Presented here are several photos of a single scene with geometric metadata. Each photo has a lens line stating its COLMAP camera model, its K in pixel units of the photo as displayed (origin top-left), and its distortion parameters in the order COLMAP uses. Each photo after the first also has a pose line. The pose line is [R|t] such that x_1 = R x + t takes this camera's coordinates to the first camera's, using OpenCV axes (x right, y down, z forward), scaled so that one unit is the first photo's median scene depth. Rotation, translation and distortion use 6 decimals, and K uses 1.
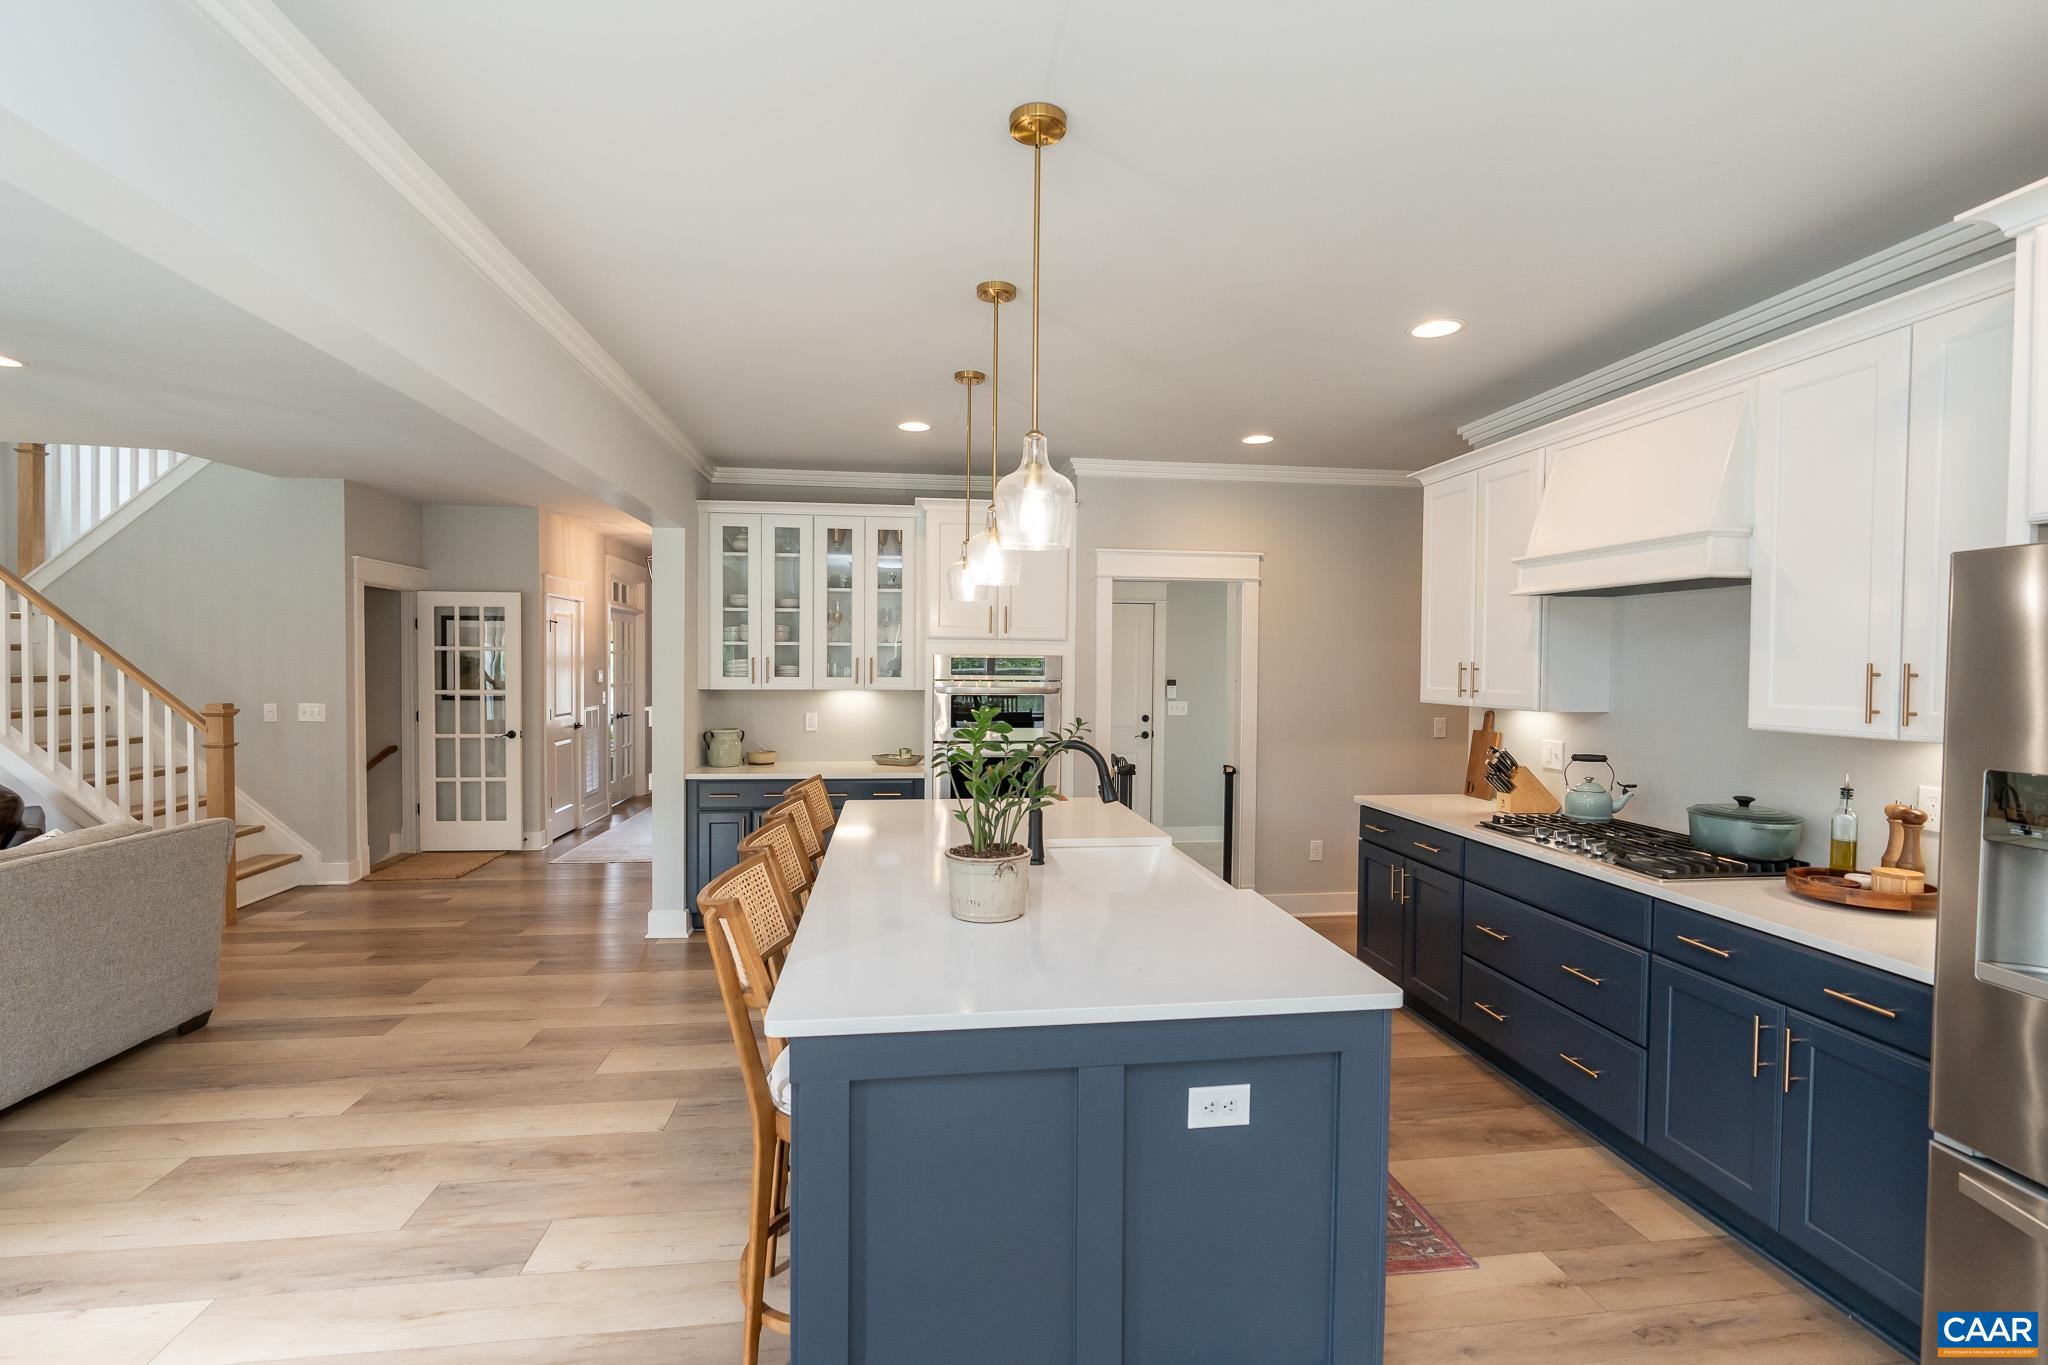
lens RADIAL K [[914.9, 0, 1027.7], [0, 914.9, 682.7], [0, 0, 1]] dist [-0.007905, 0.001637]
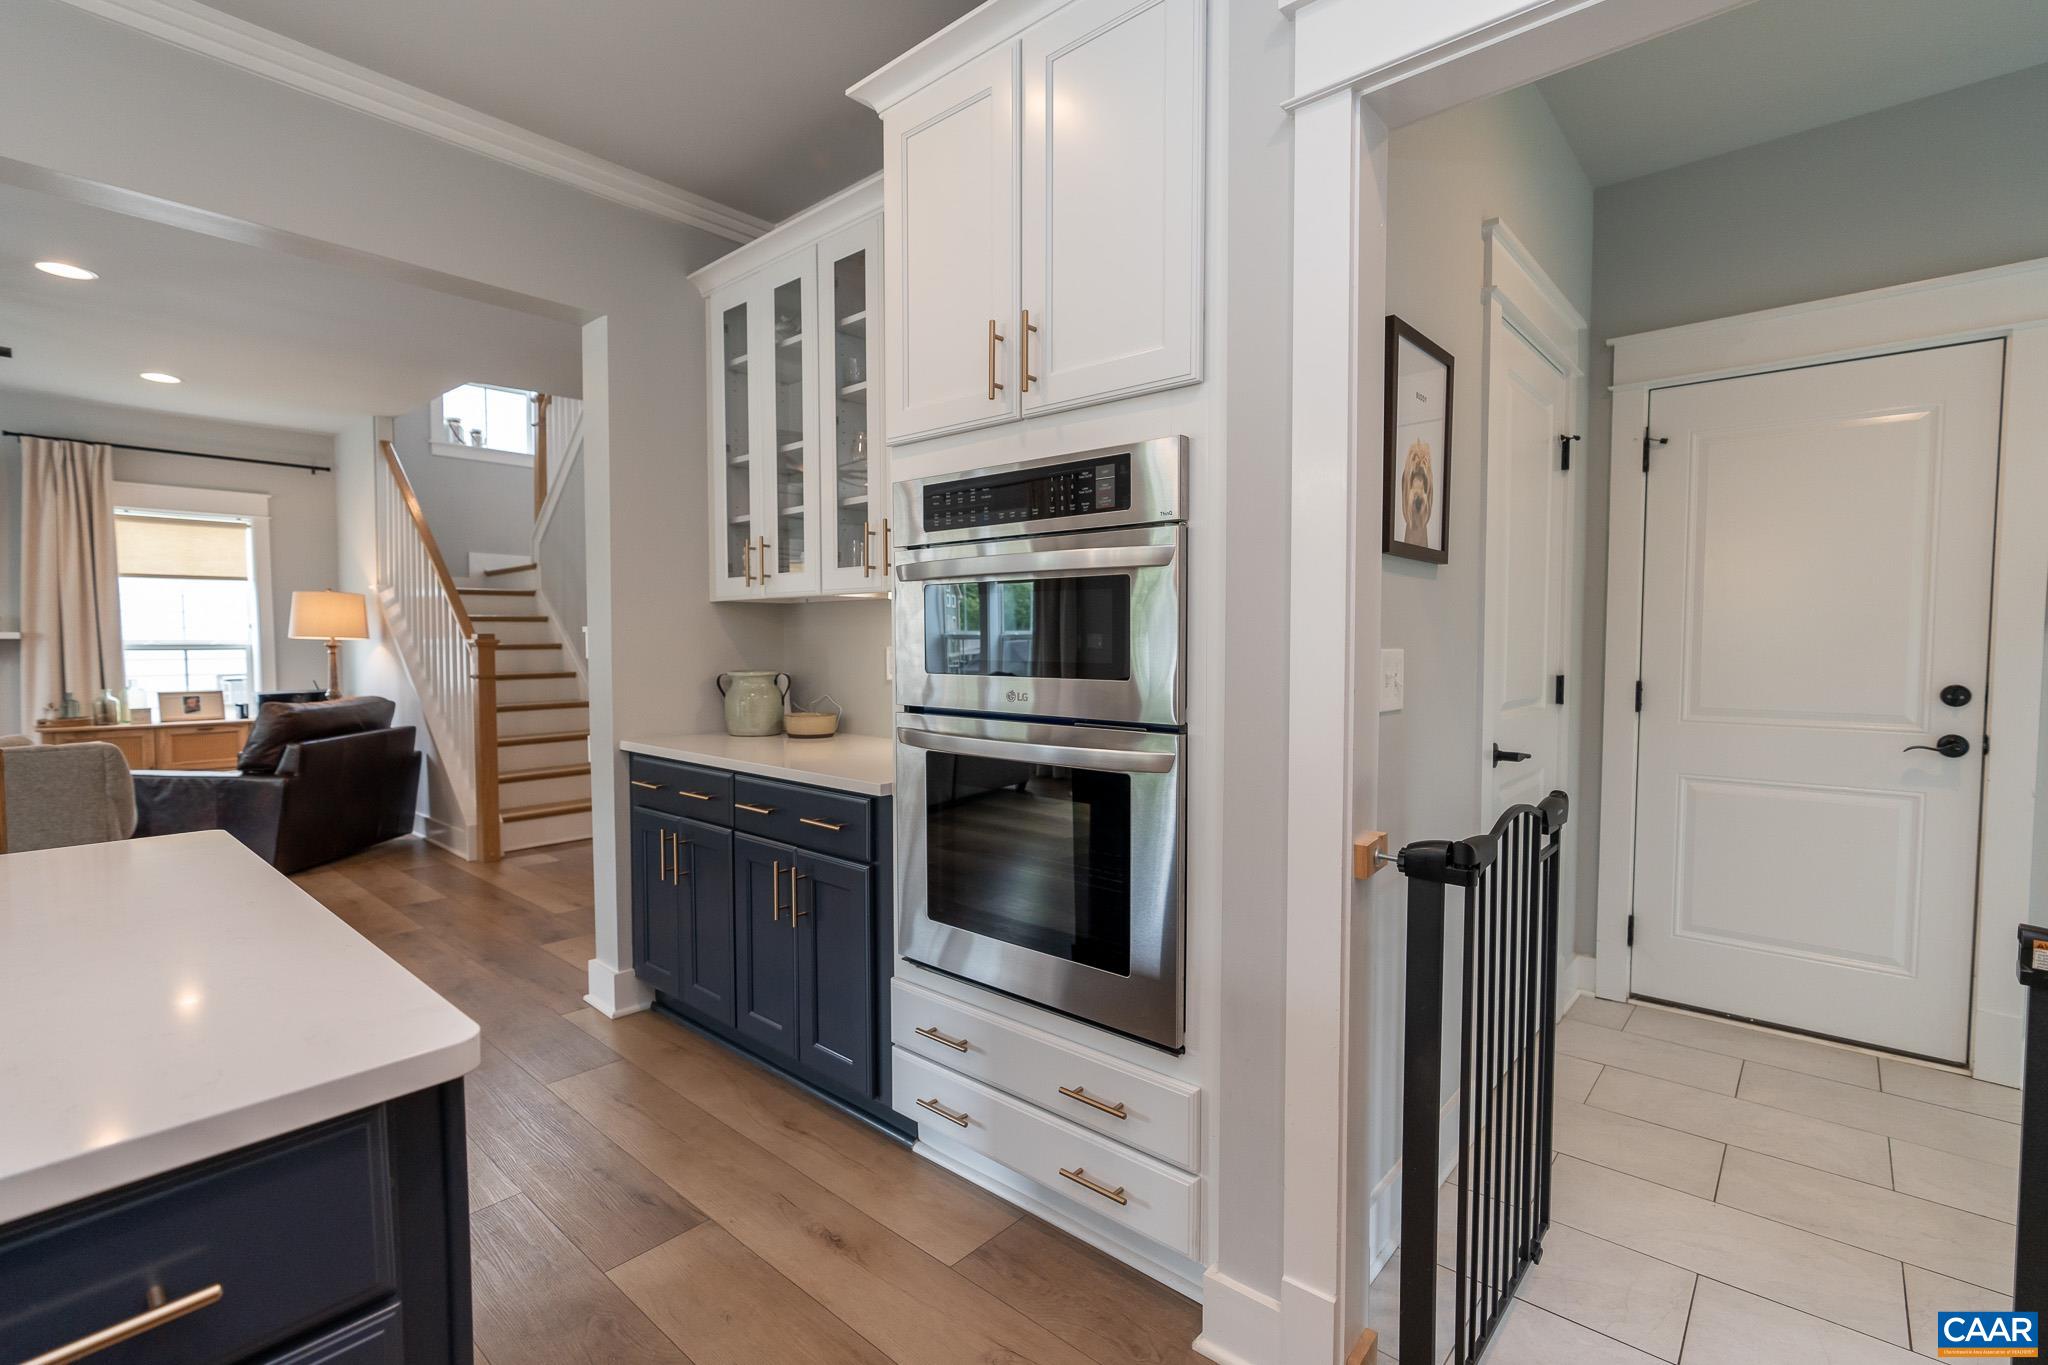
lens RADIAL K [[928.0, 0, 1024.0], [0, 928.0, 684.2], [0, 0, 1]] dist [-0.011558, 0.005265]
pose [[0.651132, 0.026831, -0.758490, 0.224819], [-0.010193, 0.999594, 0.026610, 0.041559], [0.758896, -0.009596, 0.651141, 0.751065]]
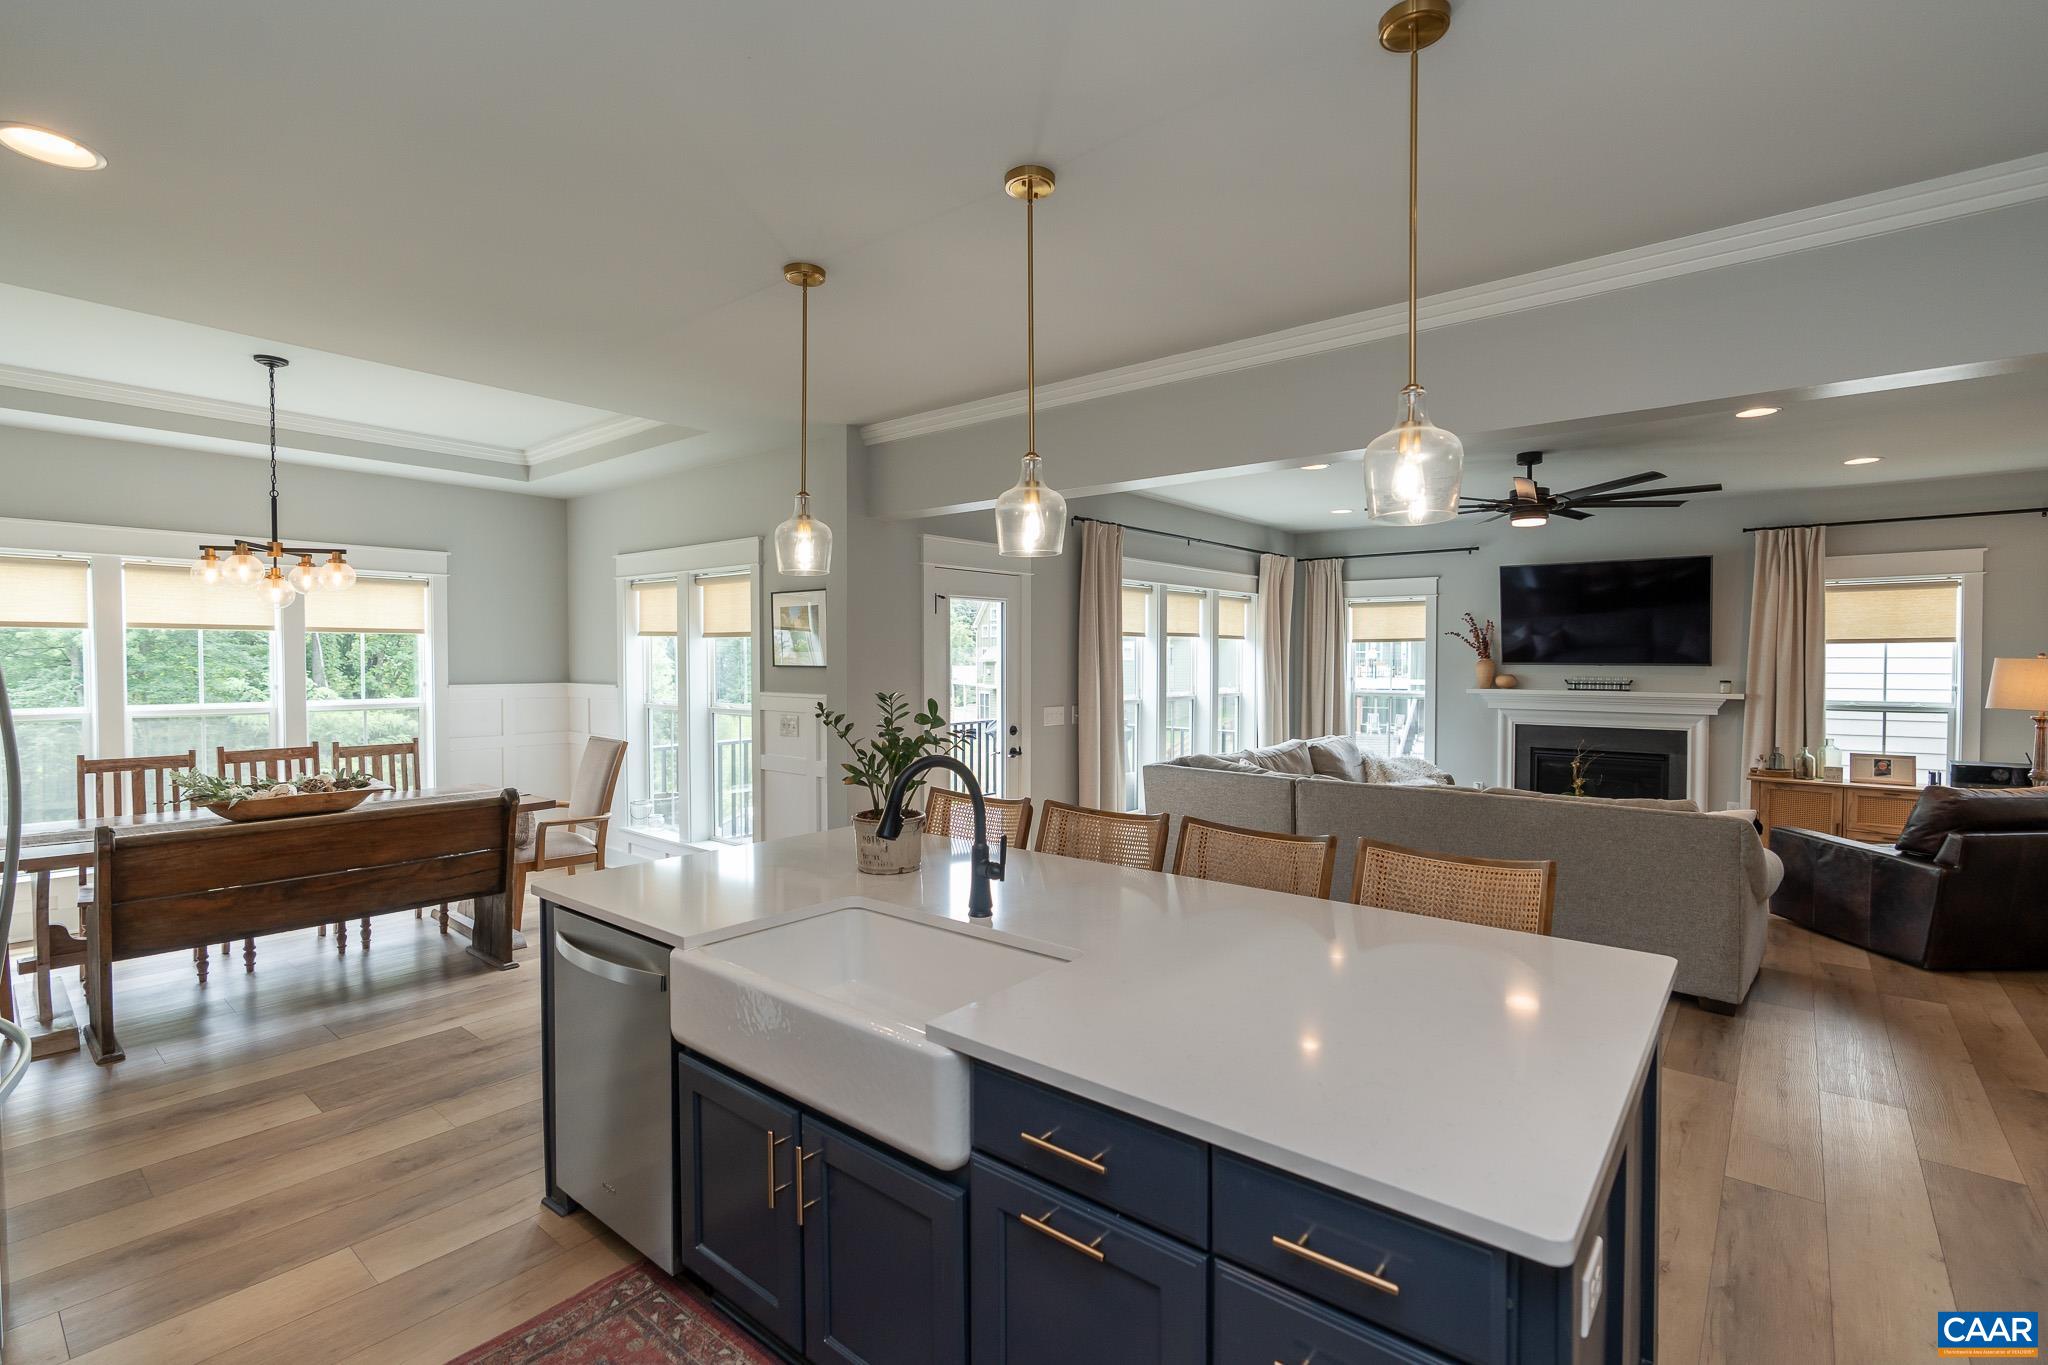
lens RADIAL K [[939.7, 0, 1026.8], [0, 939.7, 680.8], [0, 0, 1]] dist [-0.016442, 0.006866]
pose [[-0.735535, 0.006369, -0.677457, 0.268645], [-0.022363, 0.999183, 0.033675, -0.014914], [0.677118, 0.039919, -0.734791, 0.837099]]
